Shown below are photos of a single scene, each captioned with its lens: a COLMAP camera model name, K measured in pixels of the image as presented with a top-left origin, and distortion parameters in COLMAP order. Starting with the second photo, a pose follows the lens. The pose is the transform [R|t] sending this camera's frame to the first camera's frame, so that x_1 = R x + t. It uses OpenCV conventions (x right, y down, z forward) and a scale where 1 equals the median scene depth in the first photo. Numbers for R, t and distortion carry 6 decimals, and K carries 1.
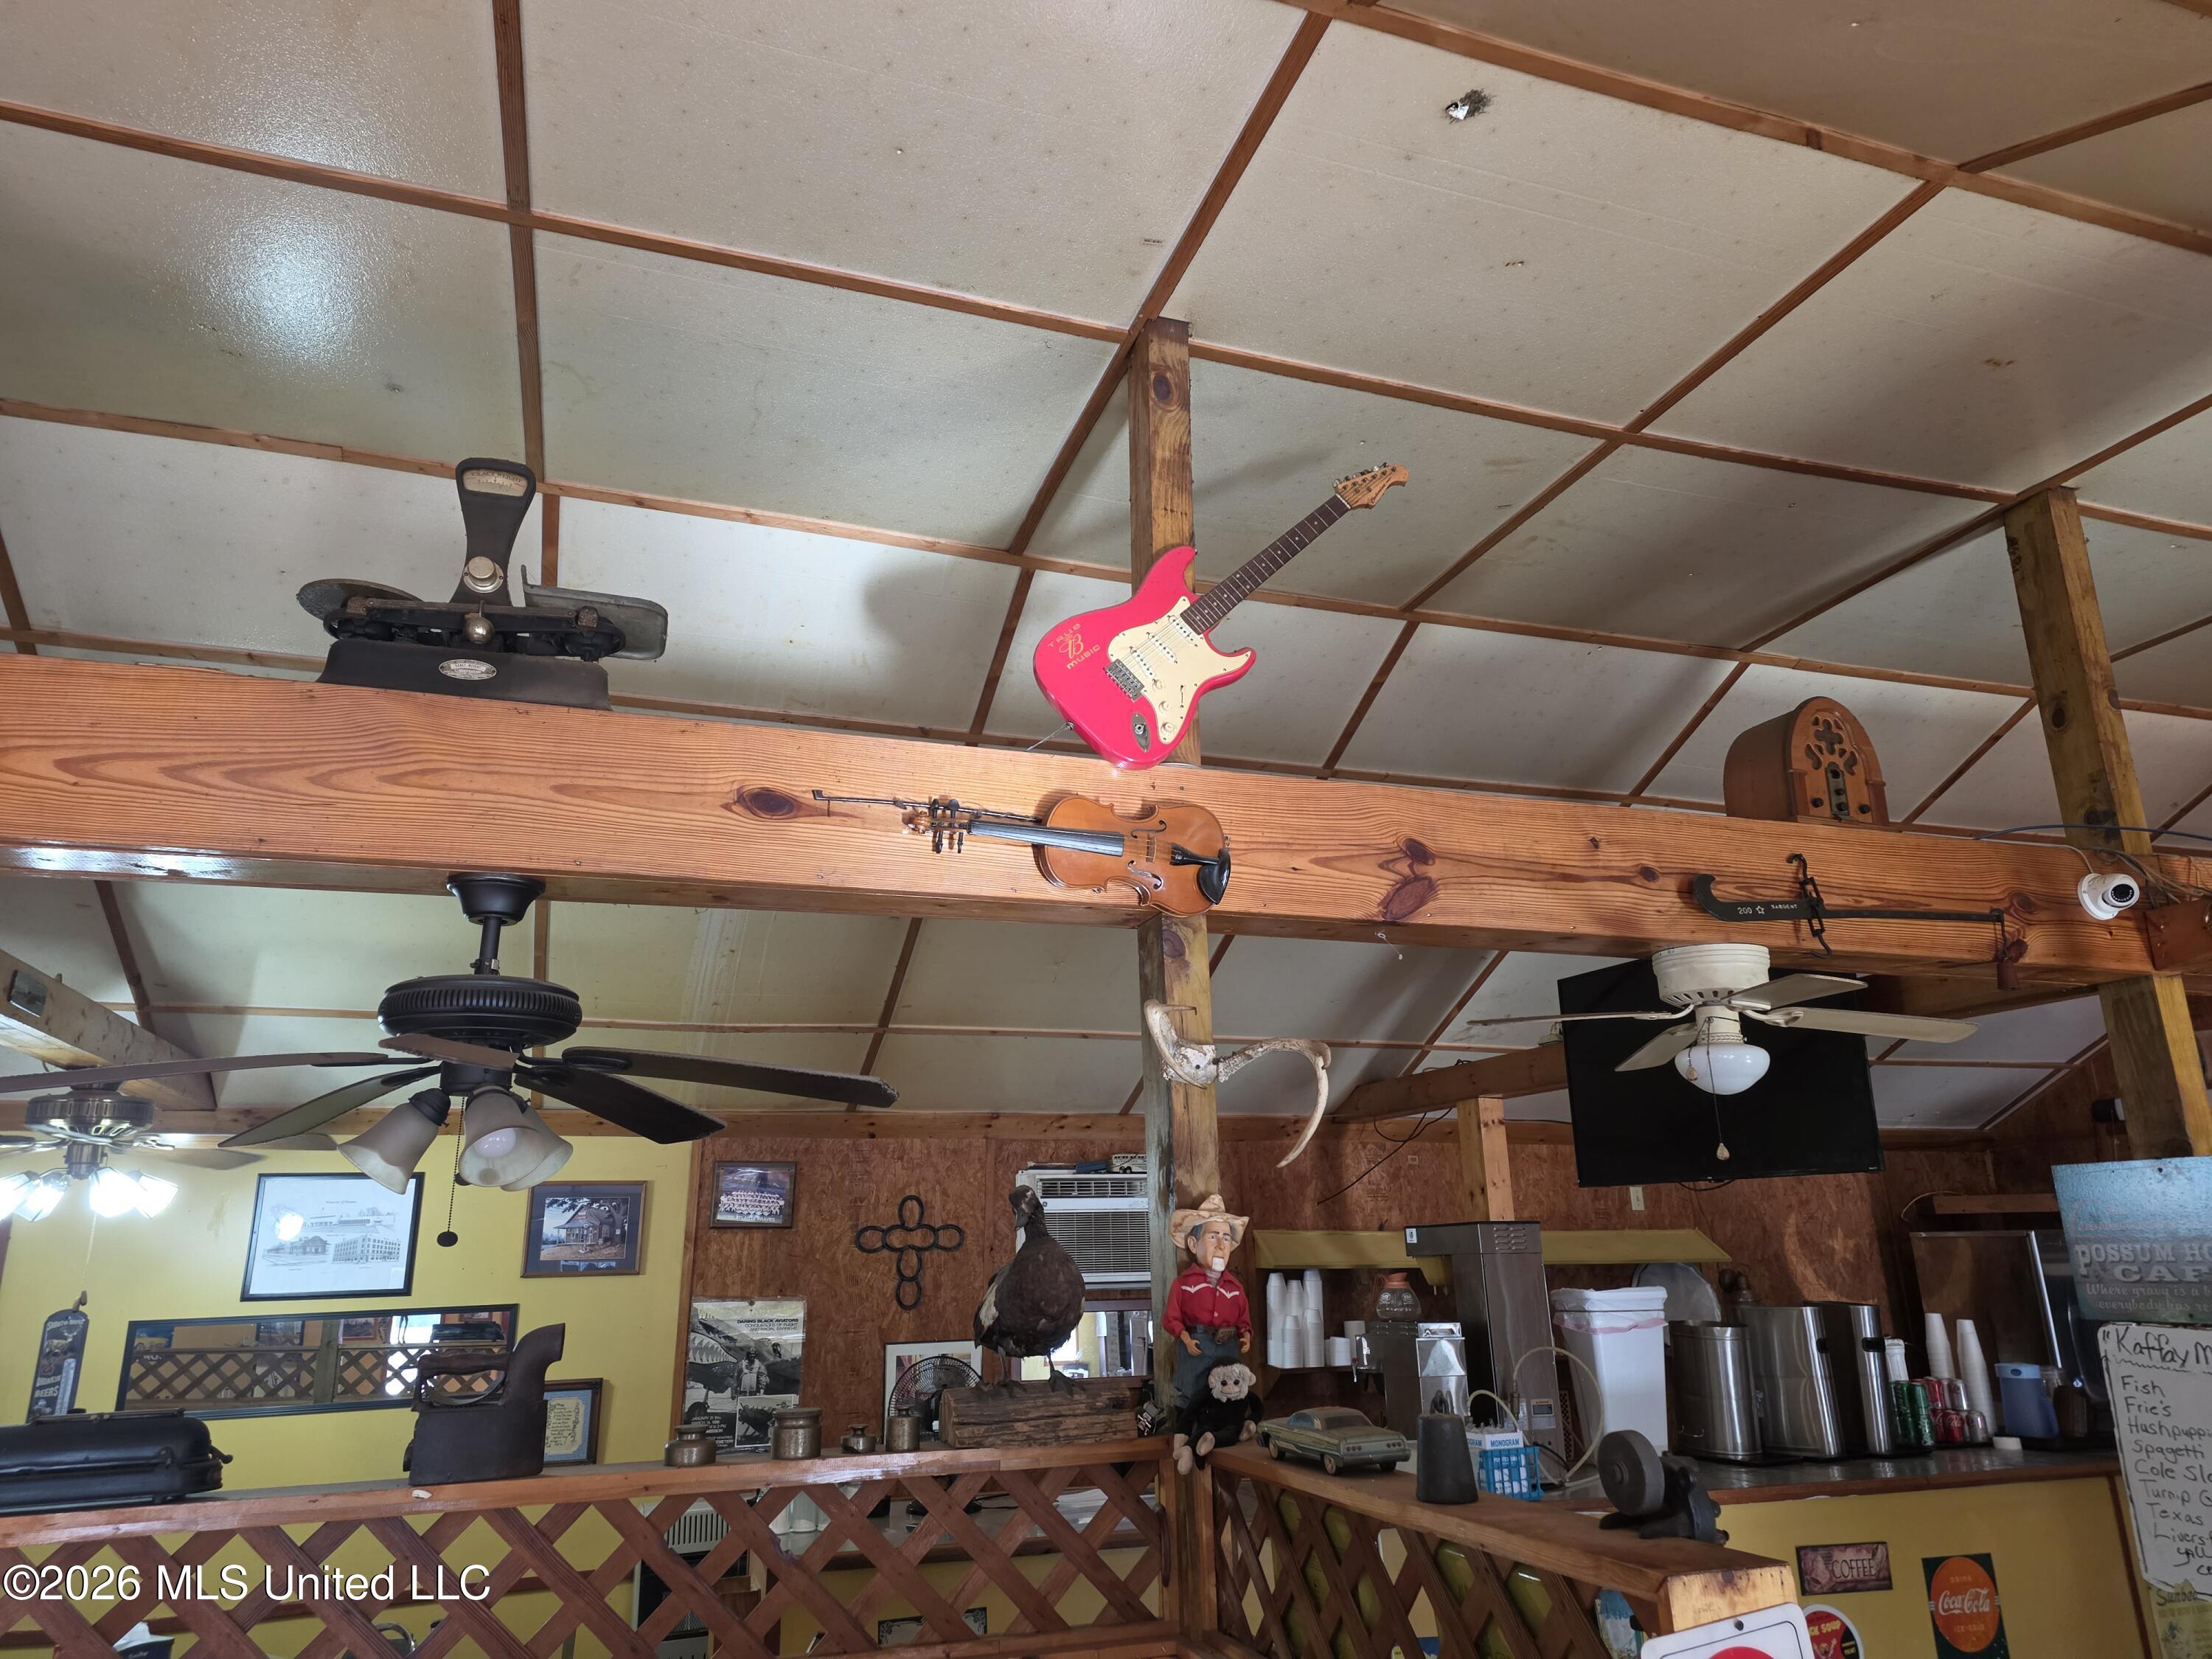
lens RADIAL K [[1442.4, 0, 1106.0], [0, 1442.4, 829.5], [0, 0, 1]] dist [0.058048, -0.041262]
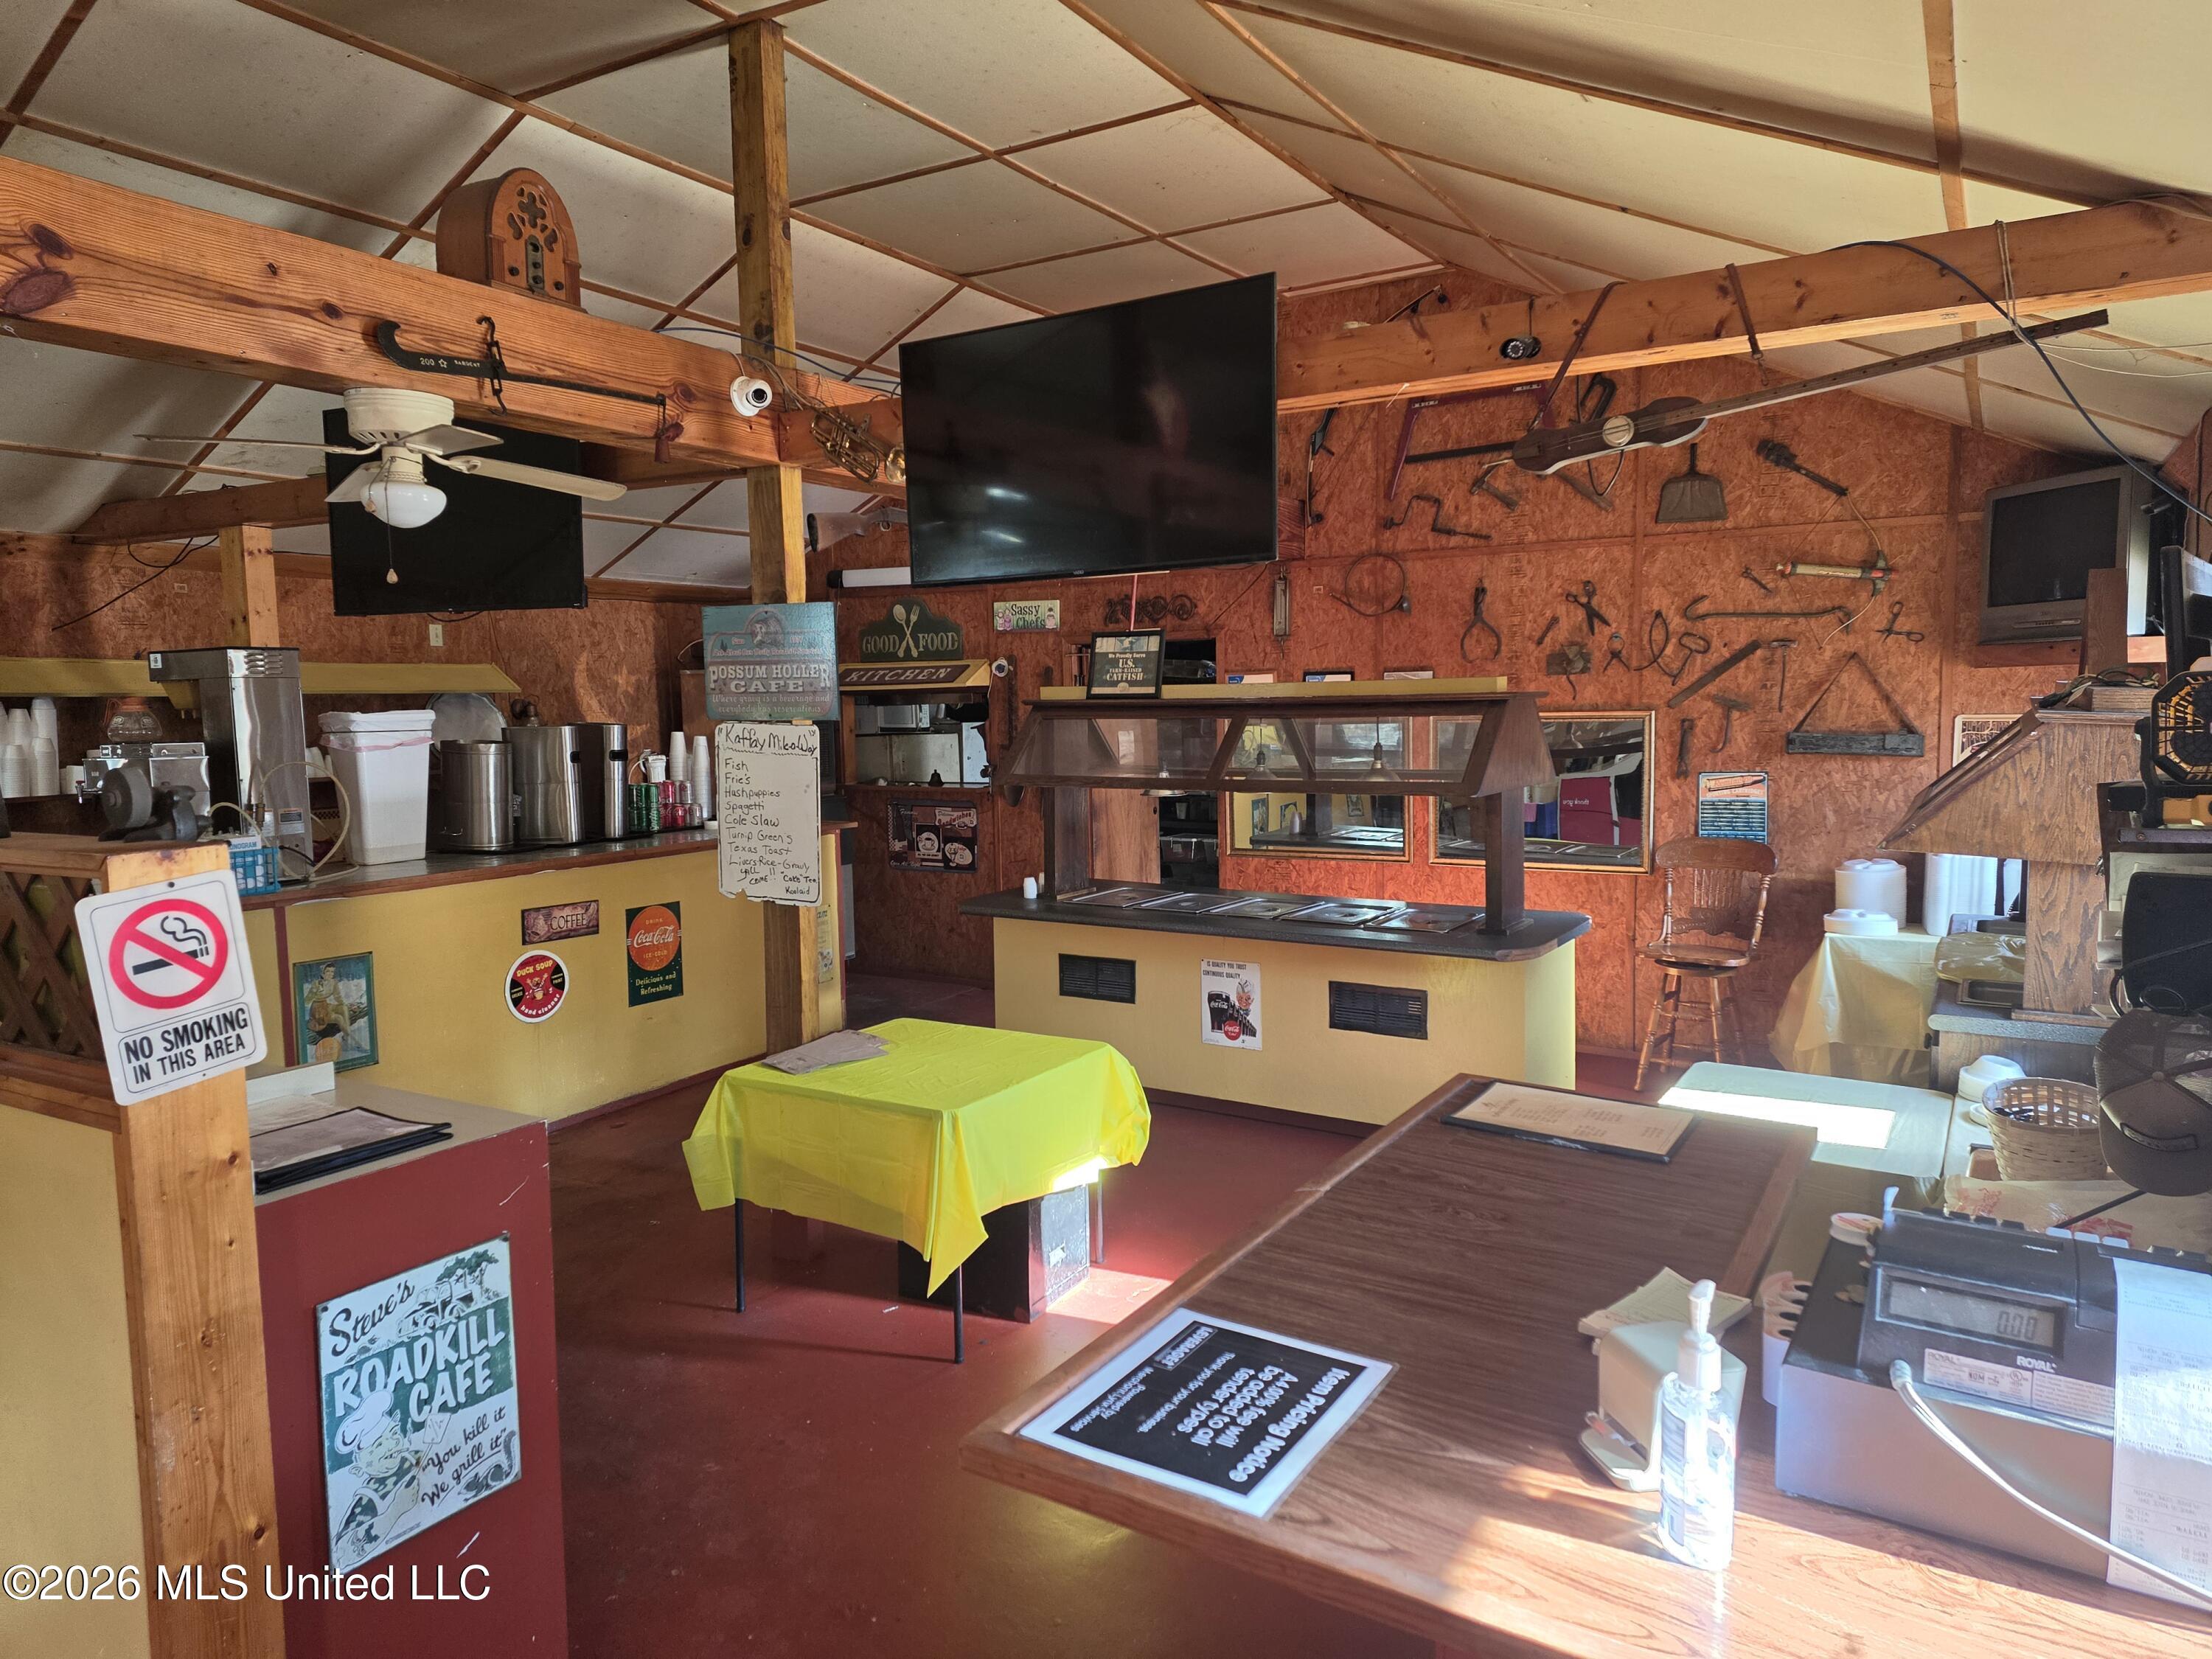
lens RADIAL K [[1442.4, 0, 1106.0], [0, 1442.4, 829.5], [0, 0, 1]] dist [0.058048, -0.041262]
pose [[0.758861, -0.054960, 0.648929, 0.073096], [-0.182473, 0.938577, 0.292877, -0.023980], [-0.625167, -0.340665, 0.702221, -0.173887]]
